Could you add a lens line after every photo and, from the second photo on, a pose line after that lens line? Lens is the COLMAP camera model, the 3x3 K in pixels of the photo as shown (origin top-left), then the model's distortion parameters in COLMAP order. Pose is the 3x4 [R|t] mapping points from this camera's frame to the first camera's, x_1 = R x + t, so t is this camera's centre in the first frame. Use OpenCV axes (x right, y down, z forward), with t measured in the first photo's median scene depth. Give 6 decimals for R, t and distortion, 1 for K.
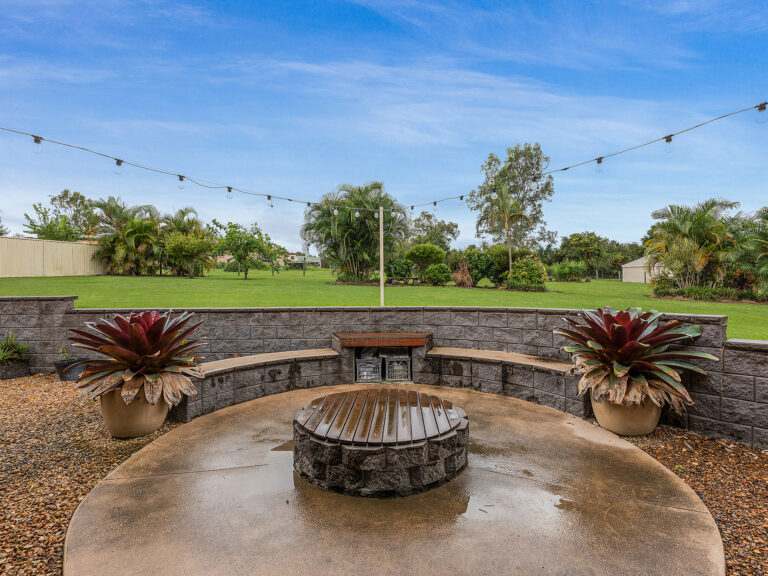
lens RADIAL K [[382.7, 0, 380.6], [0, 382.7, 288.9], [0, 0, 1]] dist [-0.002144, 0.001431]
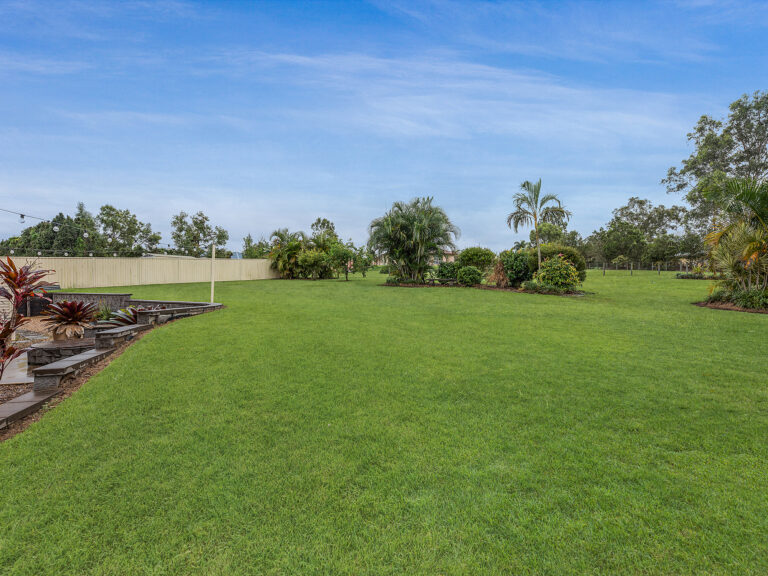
lens RADIAL K [[358.3, 0, 379.0], [0, 358.3, 290.4], [0, 0, 1]] dist [0.001221, -0.000850]
pose [[0.815295, 0.013445, -0.578890, 1.250618], [-0.005000, 0.999857, 0.016180, -0.033932], [0.579025, -0.010296, 0.815245, 0.096341]]
